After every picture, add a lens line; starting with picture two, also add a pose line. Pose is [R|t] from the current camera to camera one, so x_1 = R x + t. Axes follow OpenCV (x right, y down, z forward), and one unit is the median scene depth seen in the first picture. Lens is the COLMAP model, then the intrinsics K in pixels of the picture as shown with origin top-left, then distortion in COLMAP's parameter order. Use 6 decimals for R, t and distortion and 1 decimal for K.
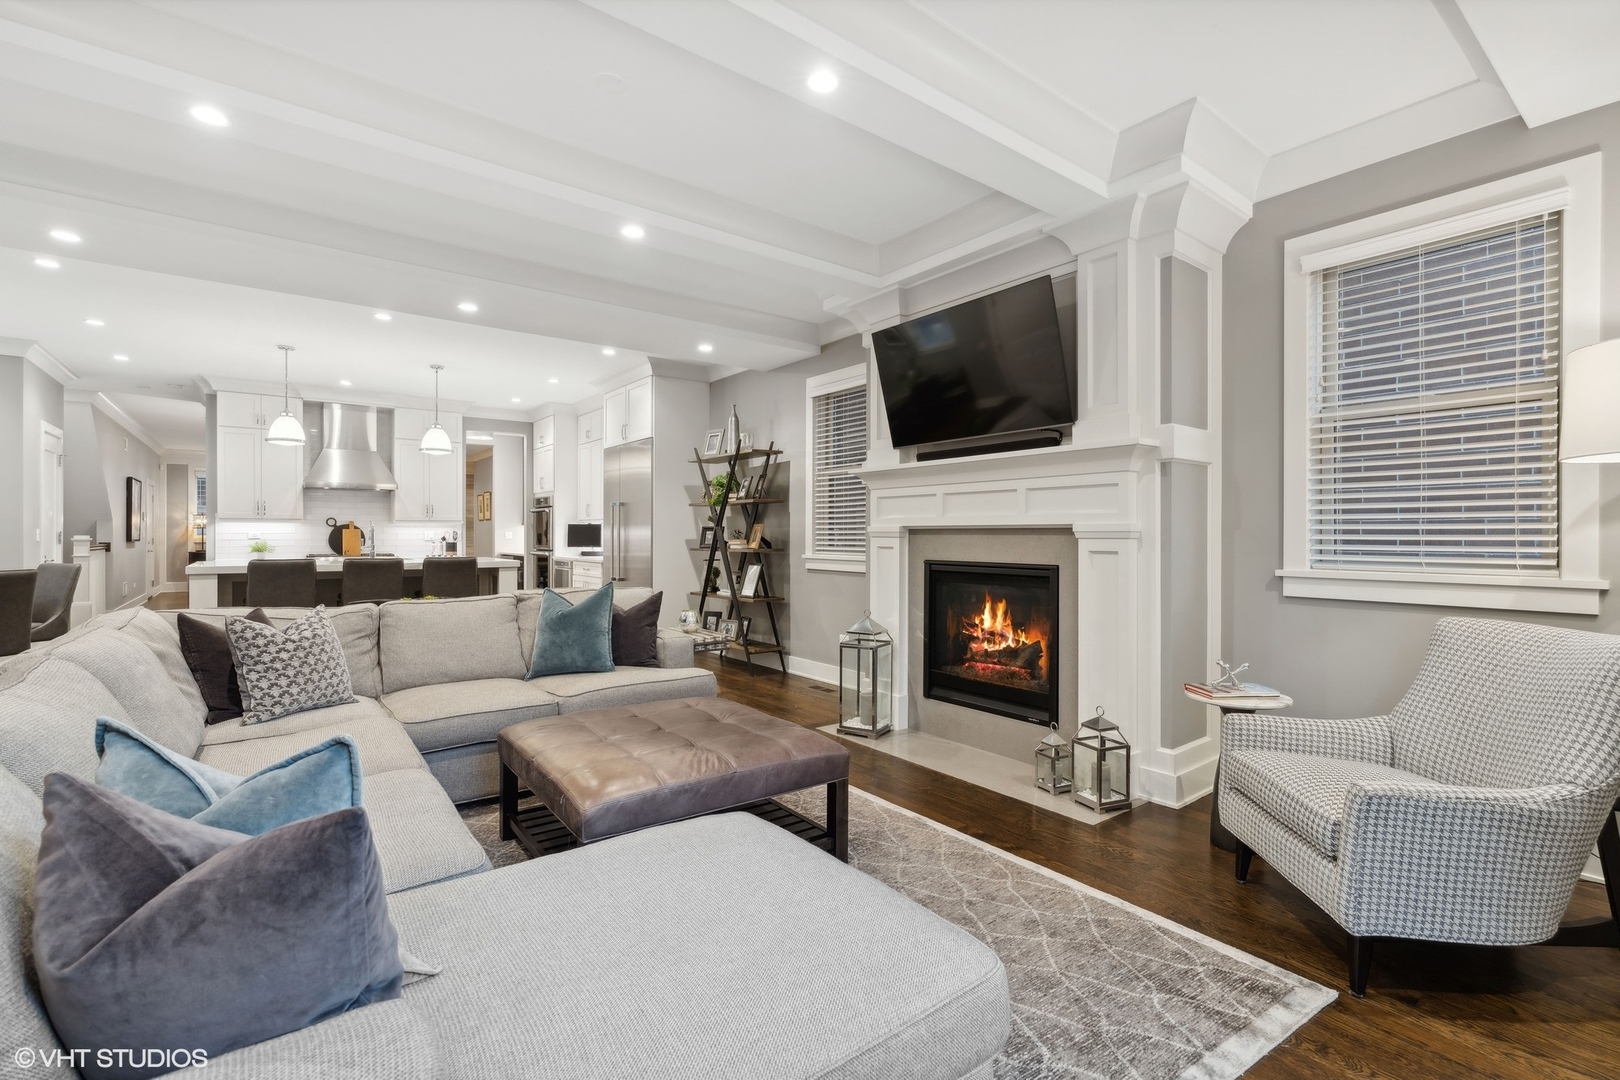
lens RADIAL K [[735.9, 0, 801.2], [0, 735.9, 537.3], [0, 0, 1]] dist [-0.001097, -0.000054]
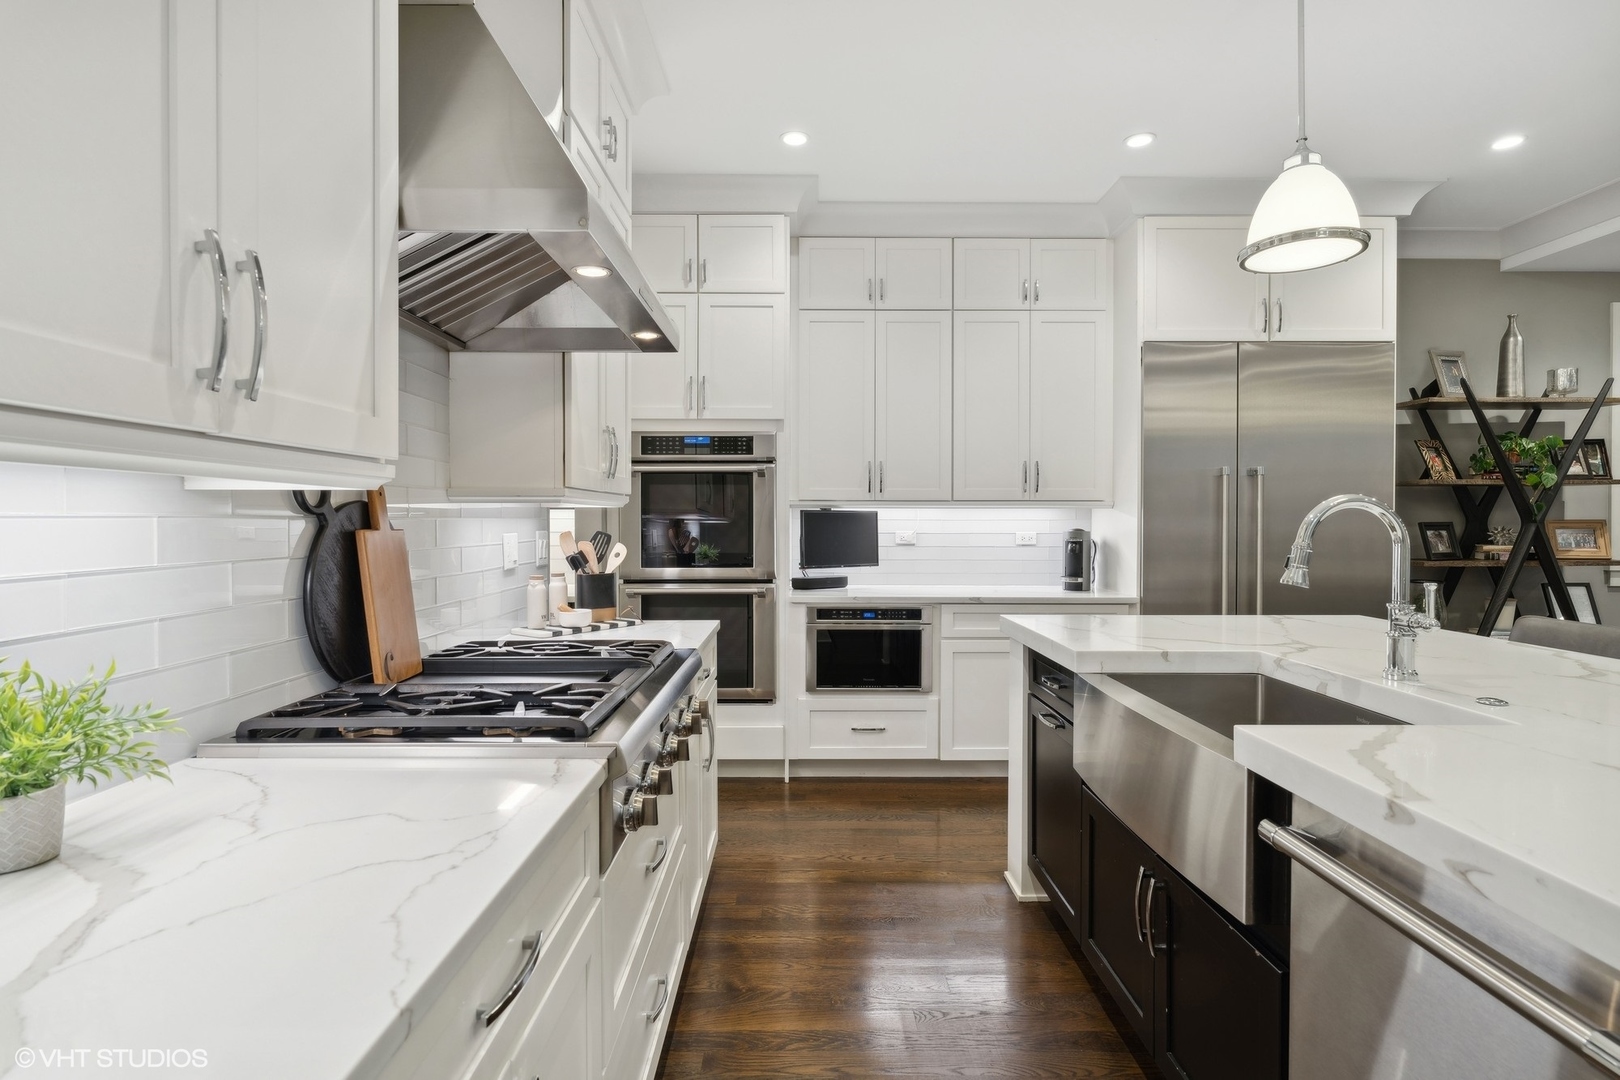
lens RADIAL K [[801.5, 0, 813.3], [0, 801.5, 528.0], [0, 0, 1]] dist [-0.009087, 0.003166]
pose [[0.589362, -0.008036, 0.807829, -1.404778], [0.002983, 0.999965, 0.007771, -0.025129], [-0.807864, -0.002170, 0.589365, 1.617250]]
